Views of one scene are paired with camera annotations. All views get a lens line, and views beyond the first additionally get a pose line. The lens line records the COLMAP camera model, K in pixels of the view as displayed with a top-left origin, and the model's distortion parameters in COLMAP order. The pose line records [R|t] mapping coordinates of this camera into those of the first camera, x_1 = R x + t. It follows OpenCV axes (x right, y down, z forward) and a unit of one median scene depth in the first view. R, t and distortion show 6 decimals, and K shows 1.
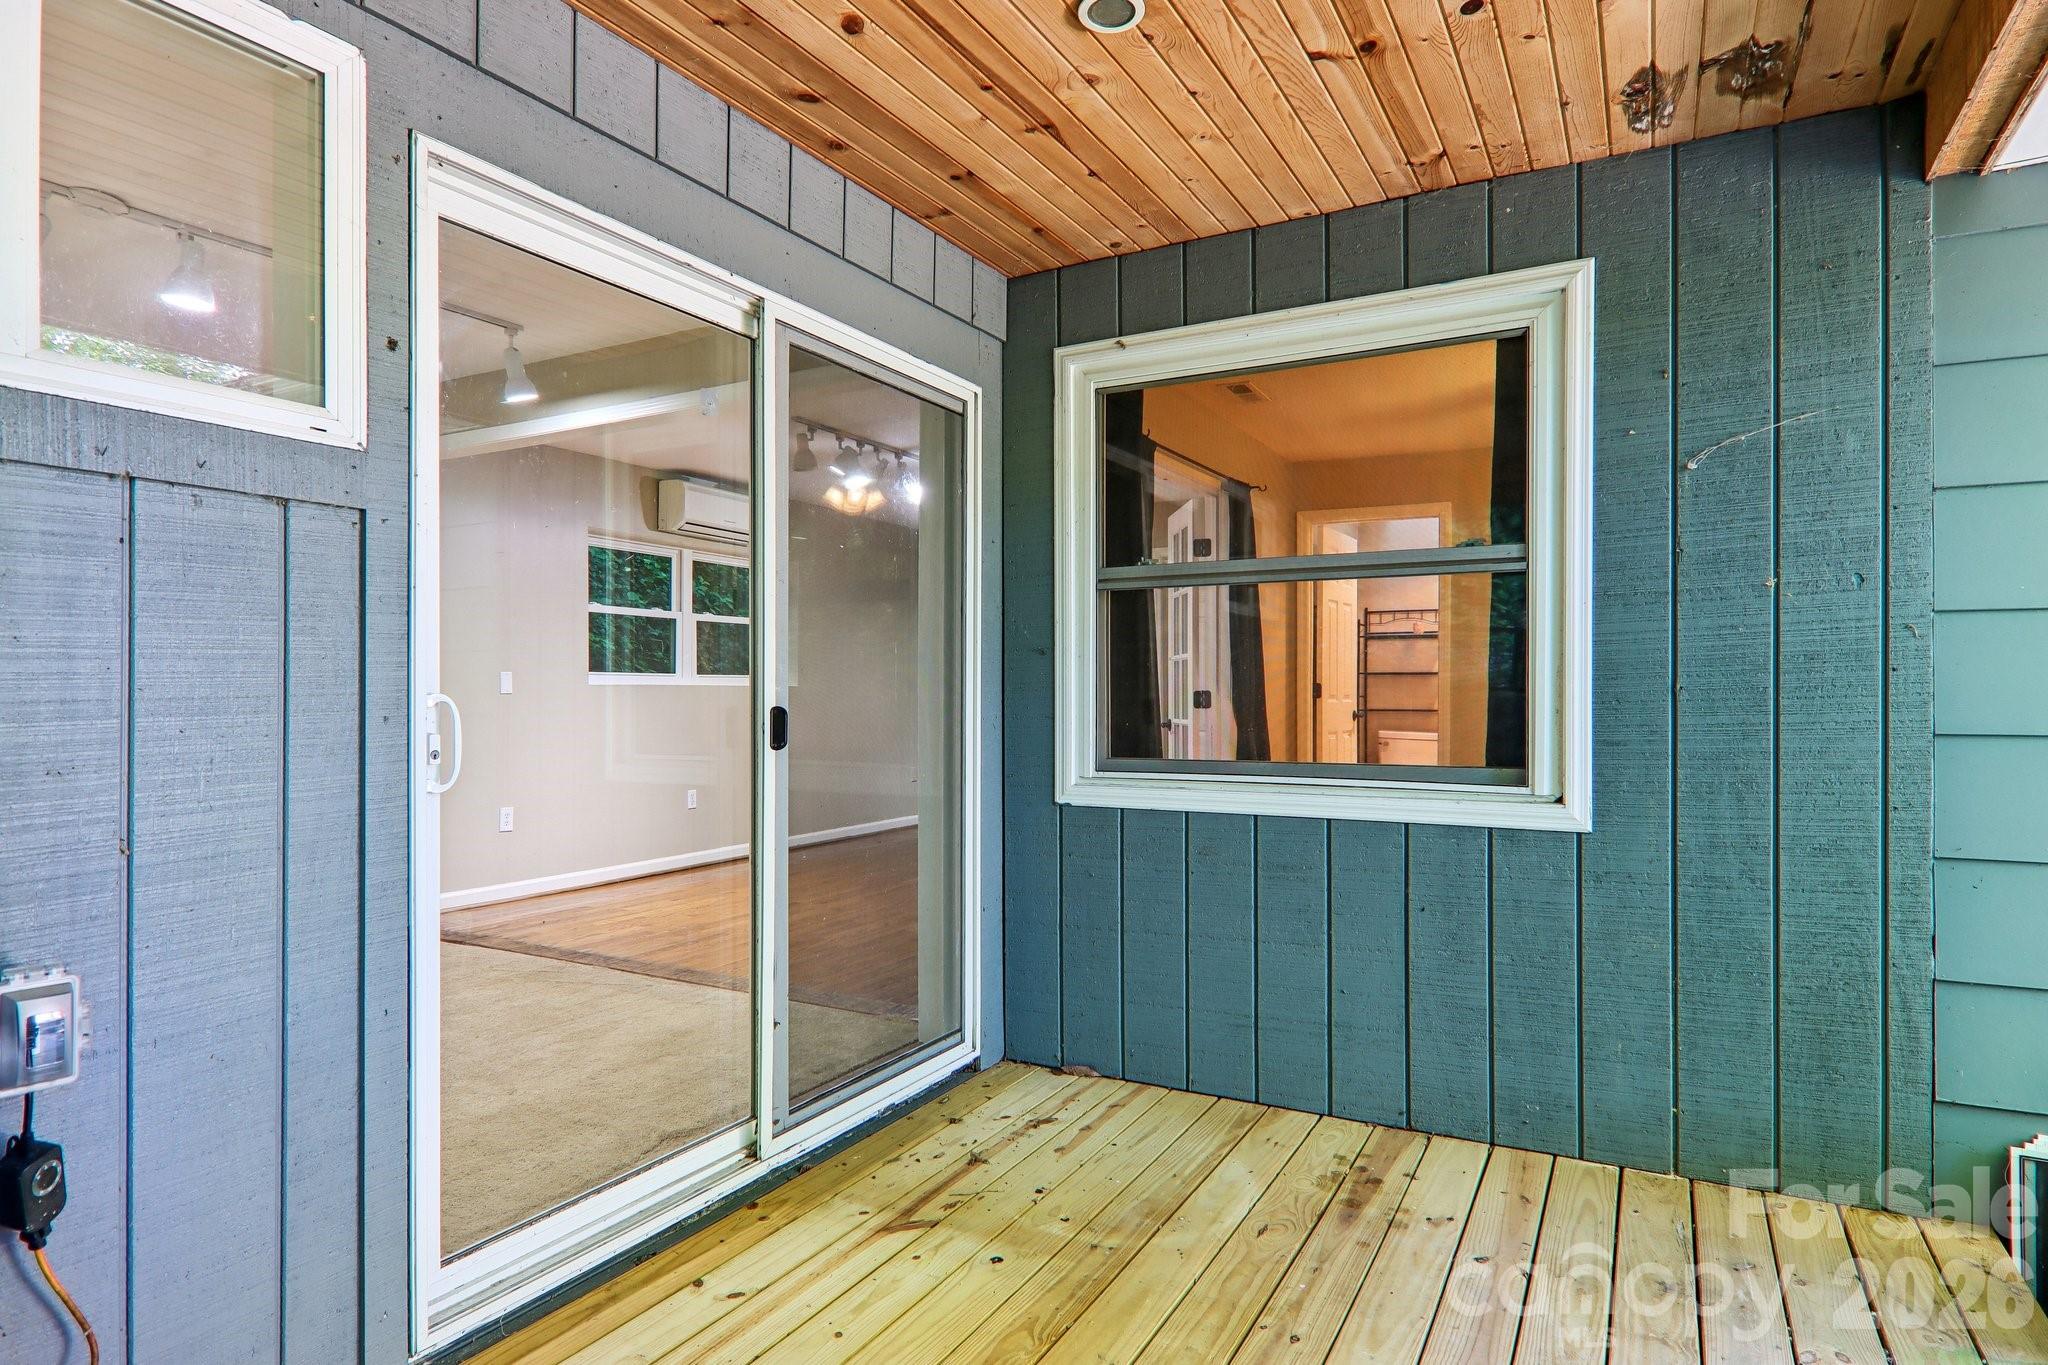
lens RADIAL K [[1159.3, 0, 1019.2], [0, 1159.3, 685.0], [0, 0, 1]] dist [0.002158, -0.005832]
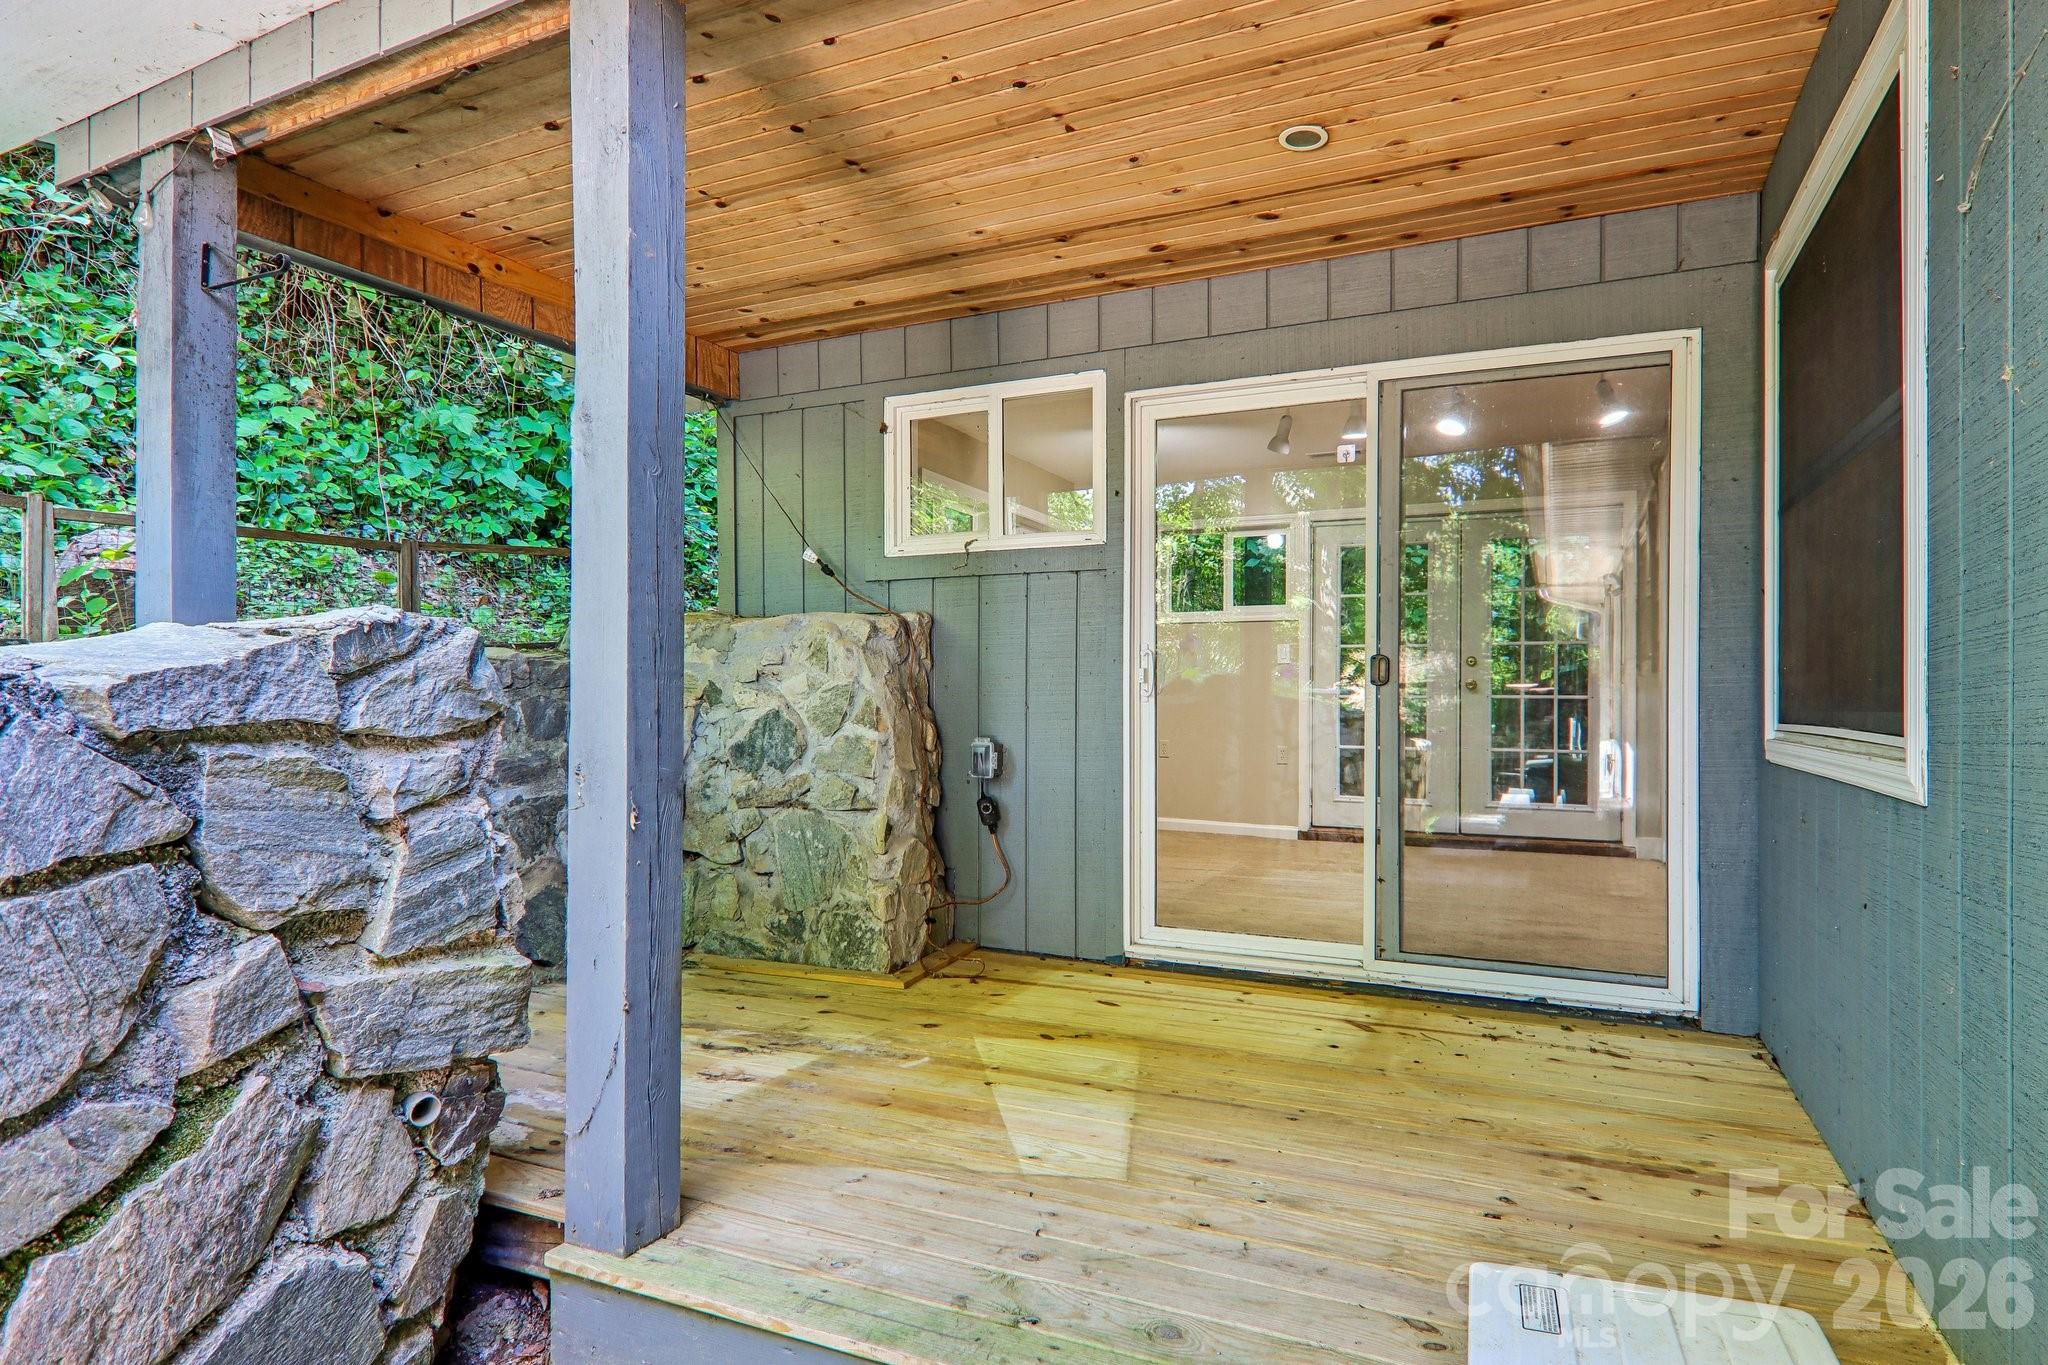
lens RADIAL K [[1159.3, 0, 1012.9], [0, 1159.3, 689.3], [0, 0, 1]] dist [0.002158, -0.005832]
pose [[0.051321, -0.008553, -0.998646, 1.202772], [0.000223, 0.999963, -0.008553, 0.073835], [0.998682, 0.000216, 0.051321, 0.491090]]
